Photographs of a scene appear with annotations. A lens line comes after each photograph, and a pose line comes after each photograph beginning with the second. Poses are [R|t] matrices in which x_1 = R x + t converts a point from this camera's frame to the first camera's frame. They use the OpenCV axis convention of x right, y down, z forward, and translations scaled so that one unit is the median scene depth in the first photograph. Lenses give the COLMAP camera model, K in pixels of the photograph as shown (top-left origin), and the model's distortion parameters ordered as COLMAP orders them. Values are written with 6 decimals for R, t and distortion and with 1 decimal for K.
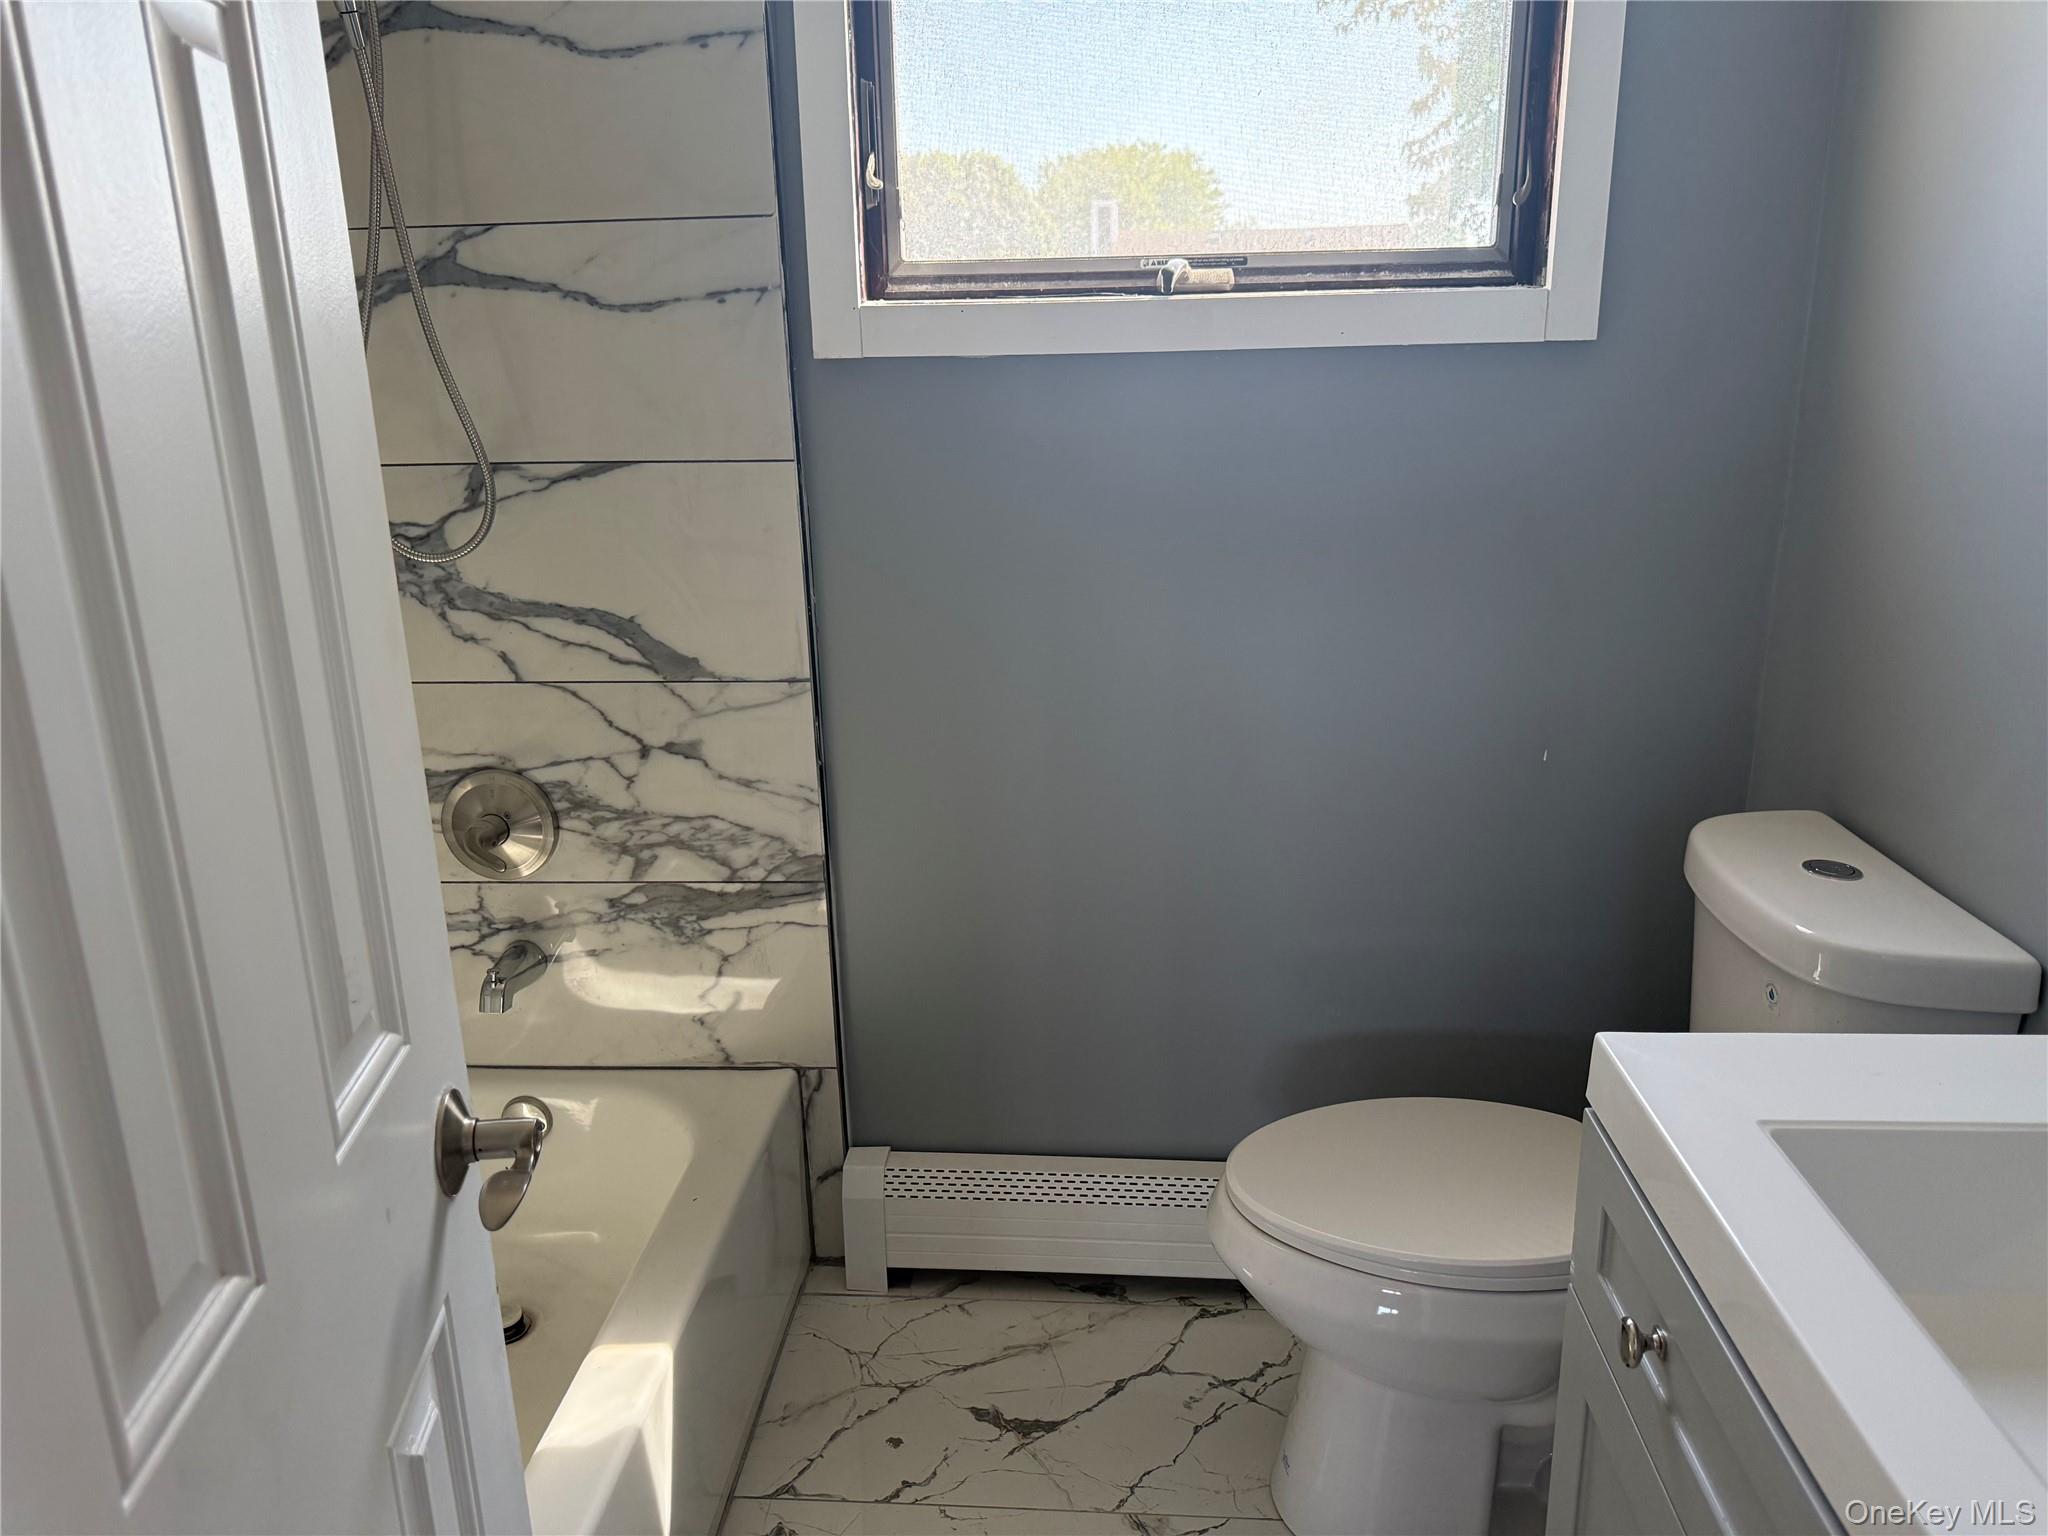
lens RADIAL K [[1462.5, 0, 1019.7], [0, 1462.5, 753.3], [0, 0, 1]] dist [0.017675, -0.026192]
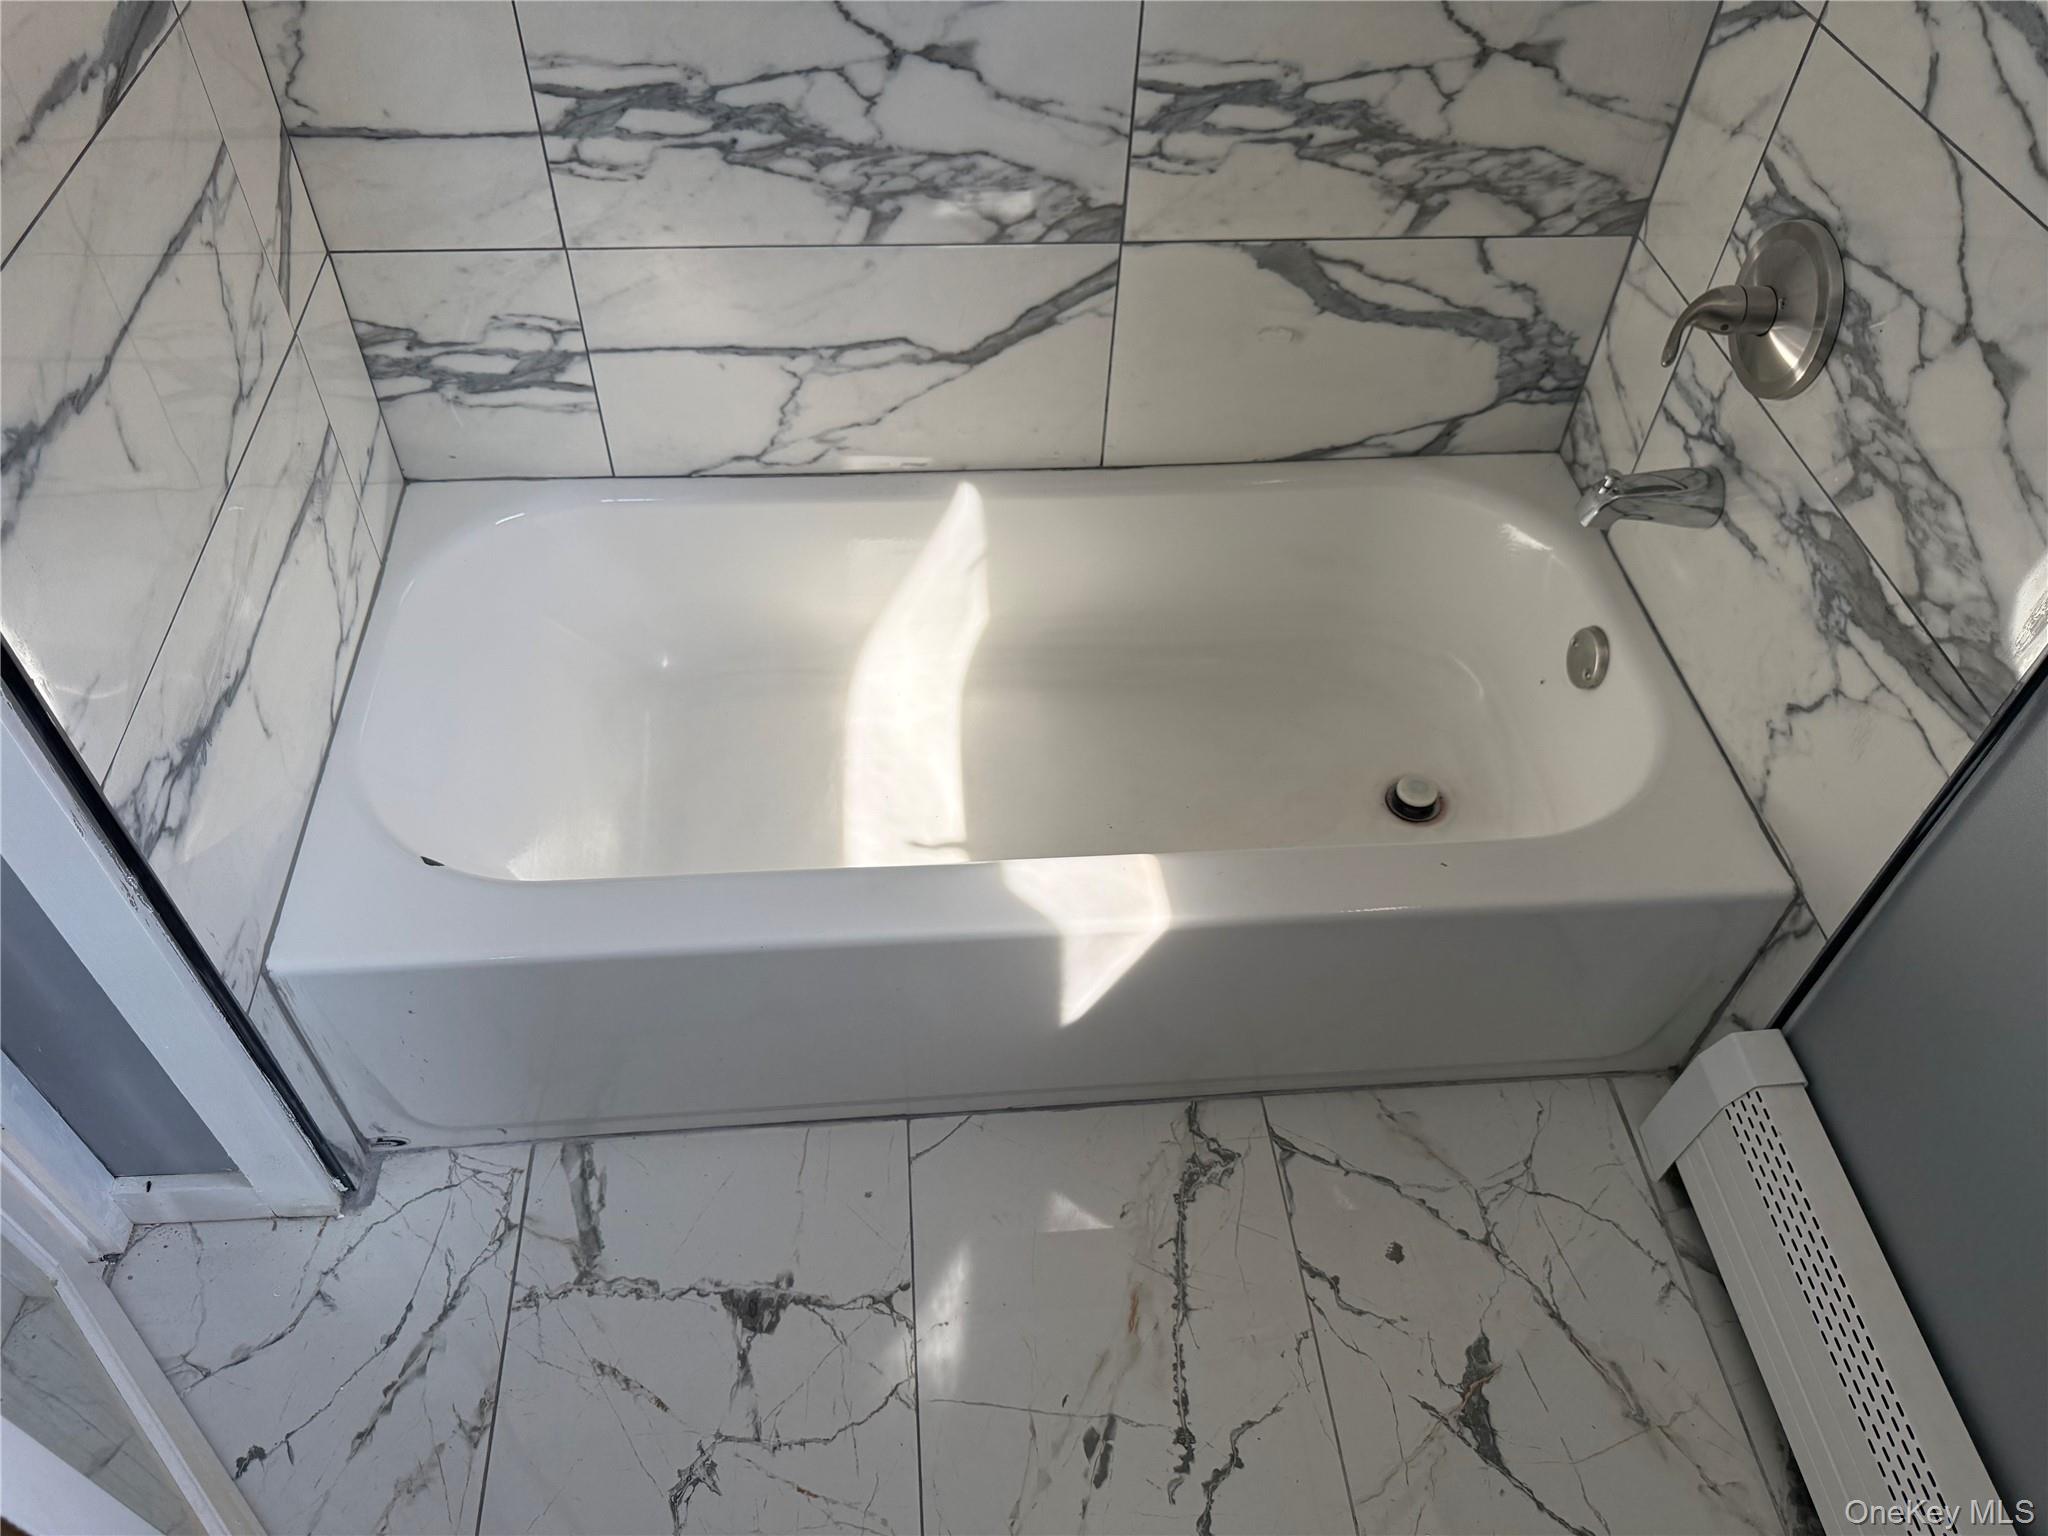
lens RADIAL K [[1462.5, 0, 1021.1], [0, 1462.5, 777.4], [0, 0, 1]] dist [0.017675, -0.026192]
pose [[0.169676, 0.751433, -0.637620, 0.175324], [-0.330419, 0.652929, 0.681548, -0.154643], [0.928457, 0.095040, 0.359074, 0.460520]]
